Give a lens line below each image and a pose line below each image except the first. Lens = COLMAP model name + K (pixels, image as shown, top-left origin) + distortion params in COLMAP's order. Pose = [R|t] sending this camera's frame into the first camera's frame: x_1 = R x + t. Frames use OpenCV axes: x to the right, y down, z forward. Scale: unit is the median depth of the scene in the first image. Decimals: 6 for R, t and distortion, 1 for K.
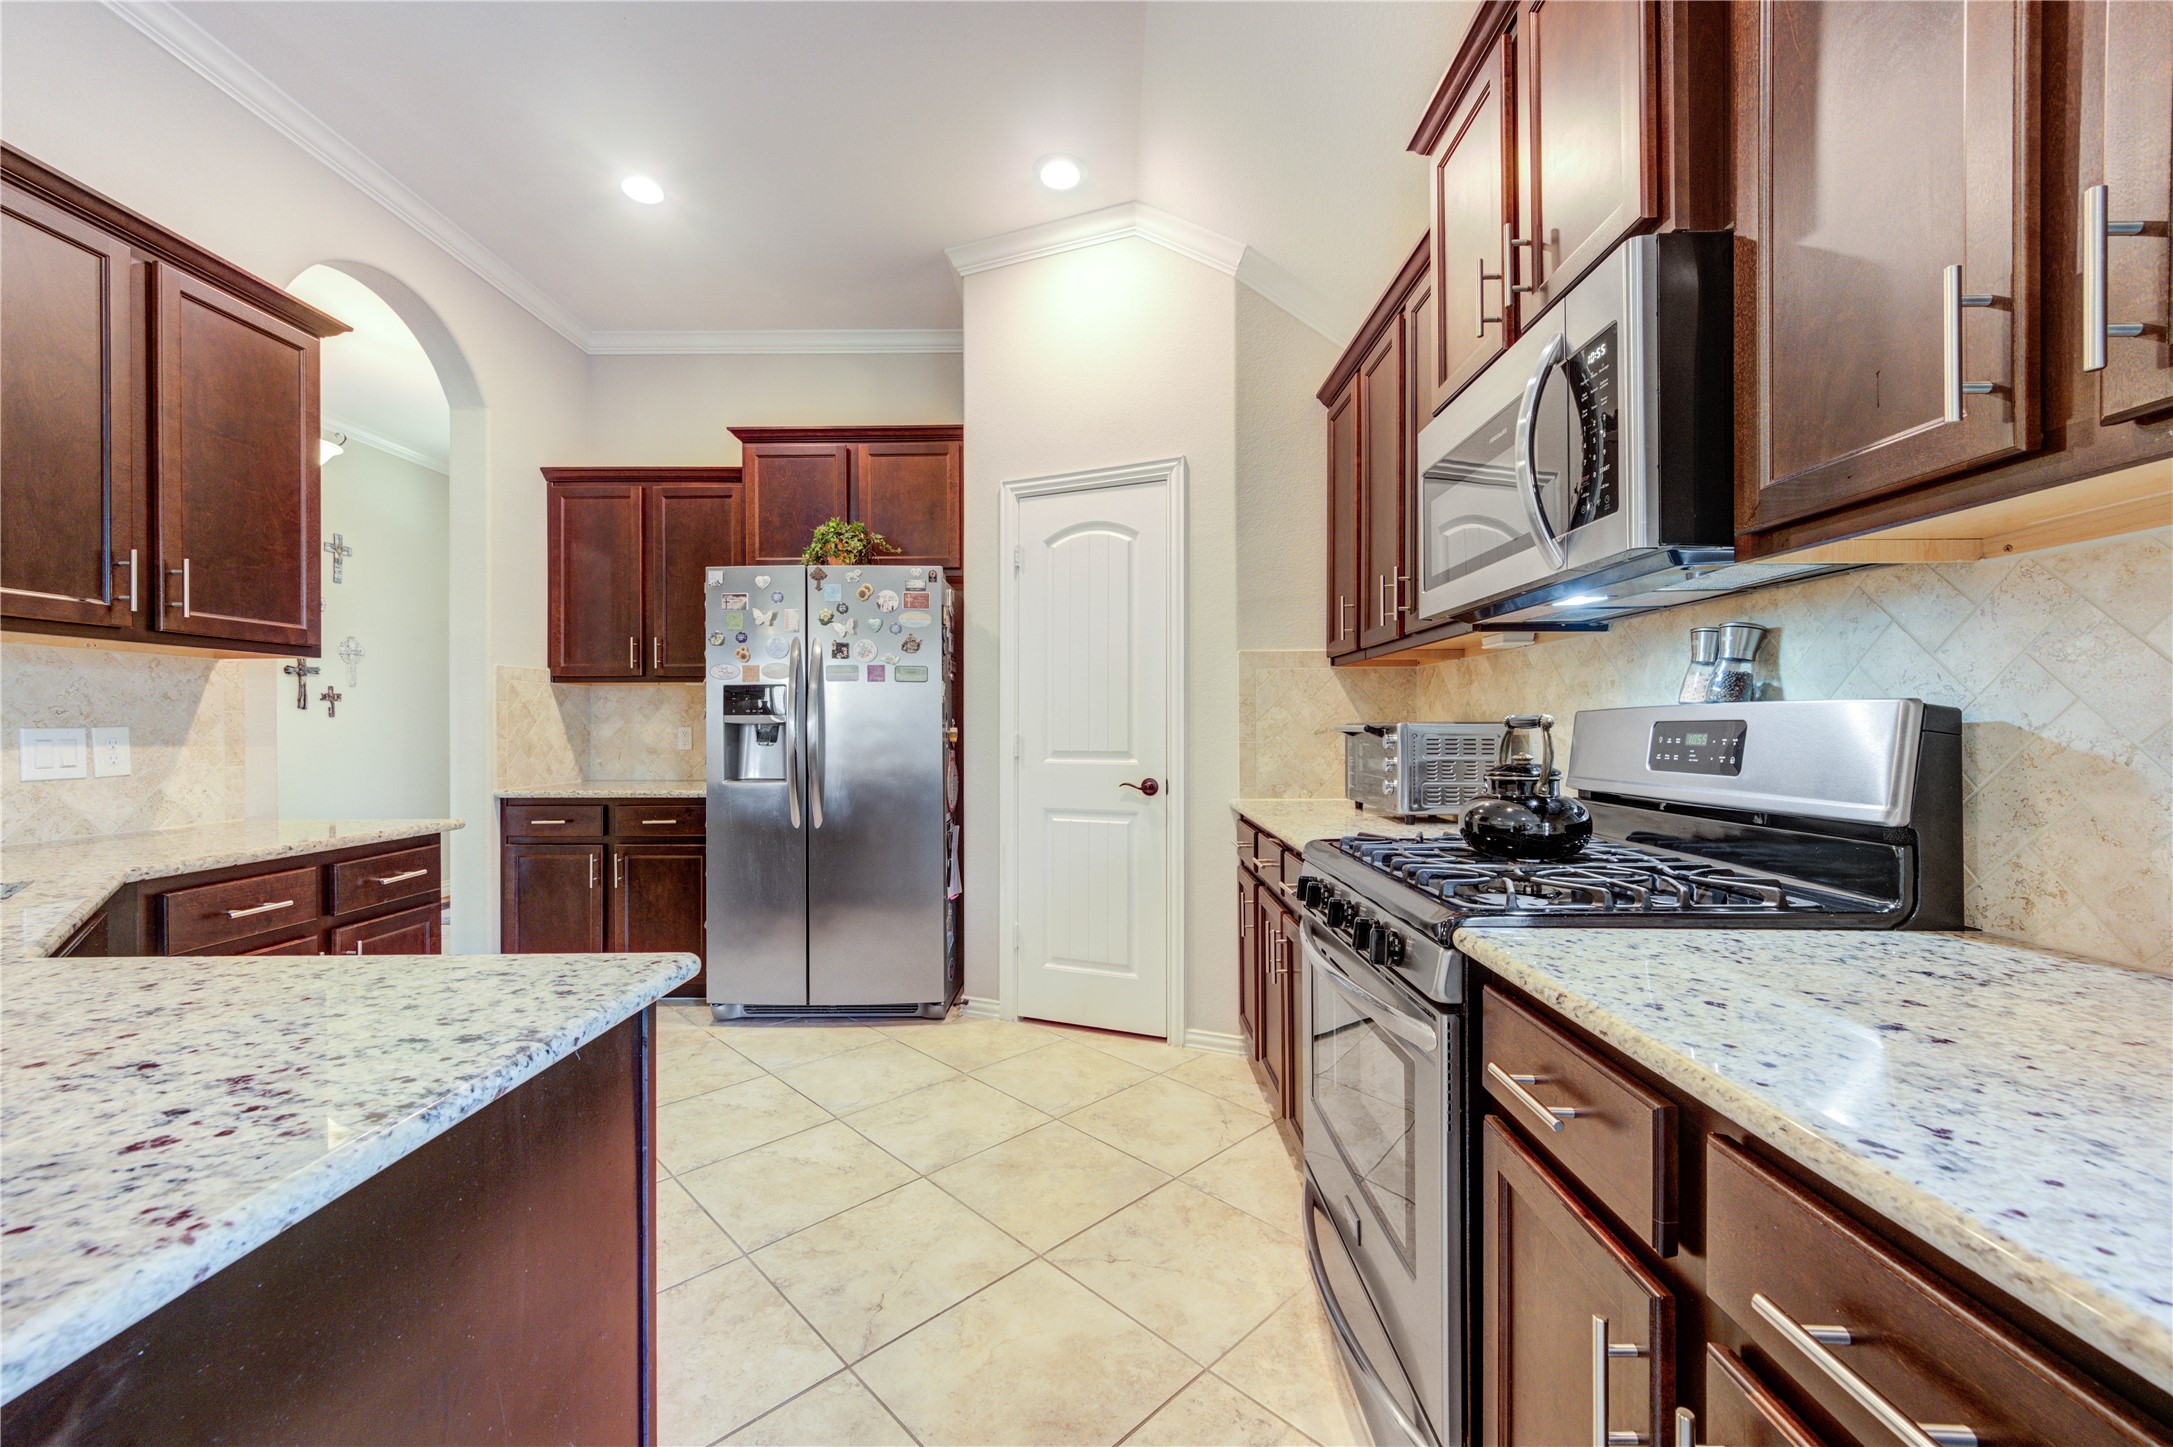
lens RADIAL K [[850.2, 0, 1076.1], [0, 850.2, 738.7], [0, 0, 1]] dist [0.001766, 0.000008]
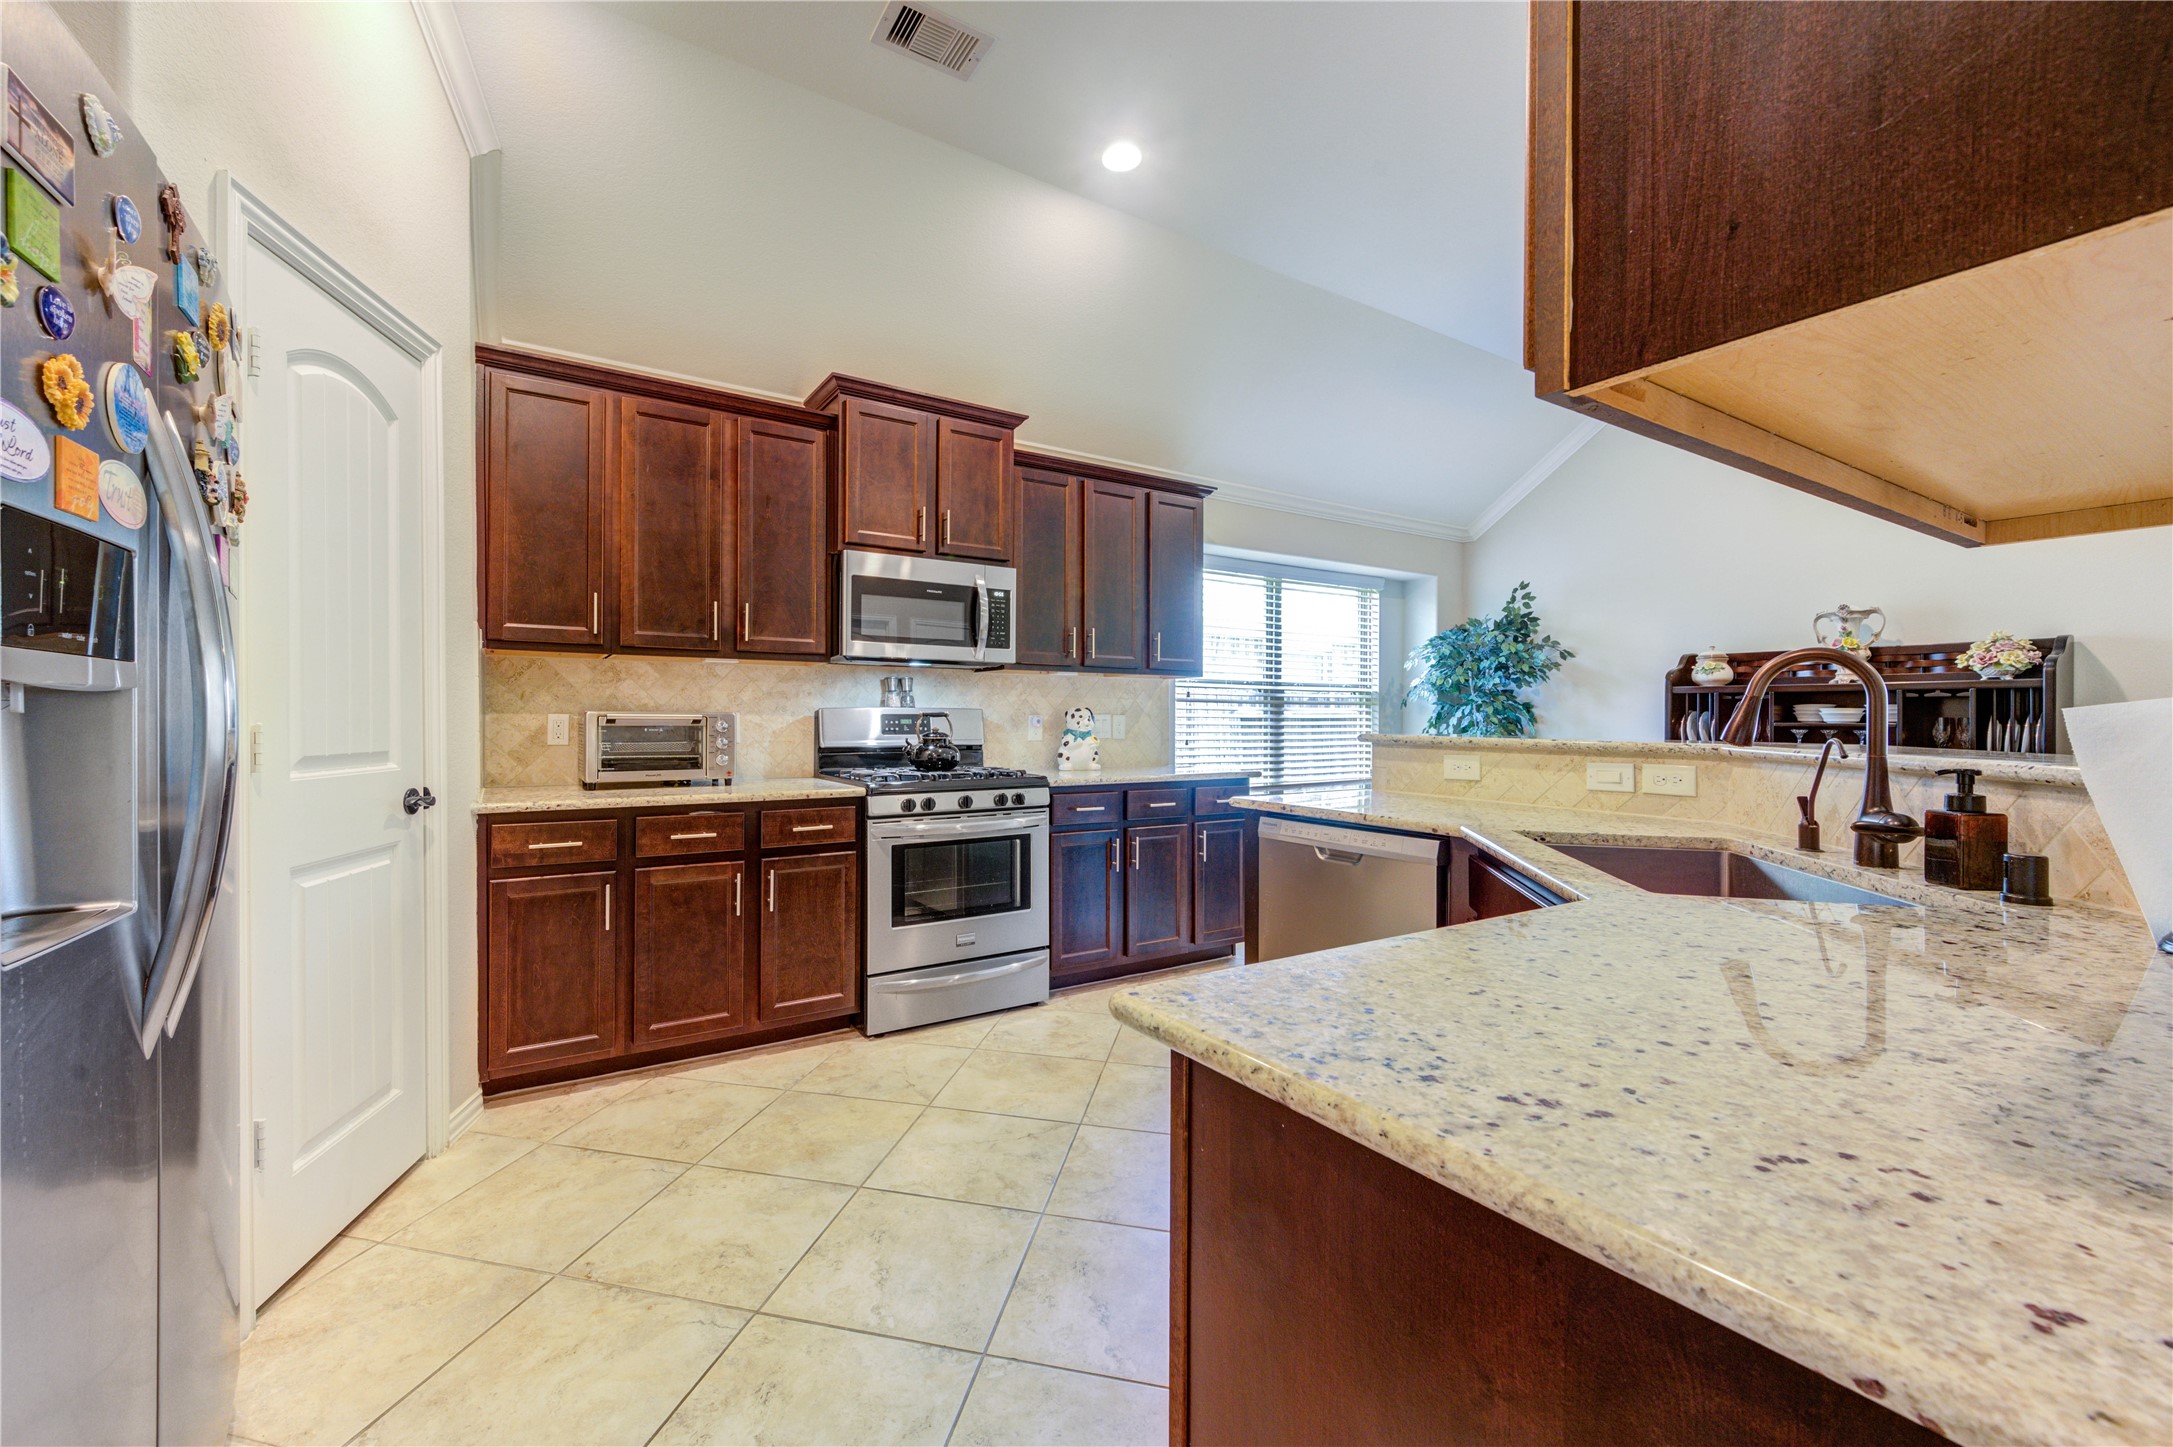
lens RADIAL K [[850.2, 0, 1076.1], [0, 850.2, 738.7], [0, 0, 1]] dist [0.001766, 0.000008]
pose [[-0.560207, -0.024622, 0.827987, -1.081655], [0.004306, 0.999458, 0.032635, -0.019609], [-0.828342, 0.021847, -0.559797, 1.306432]]
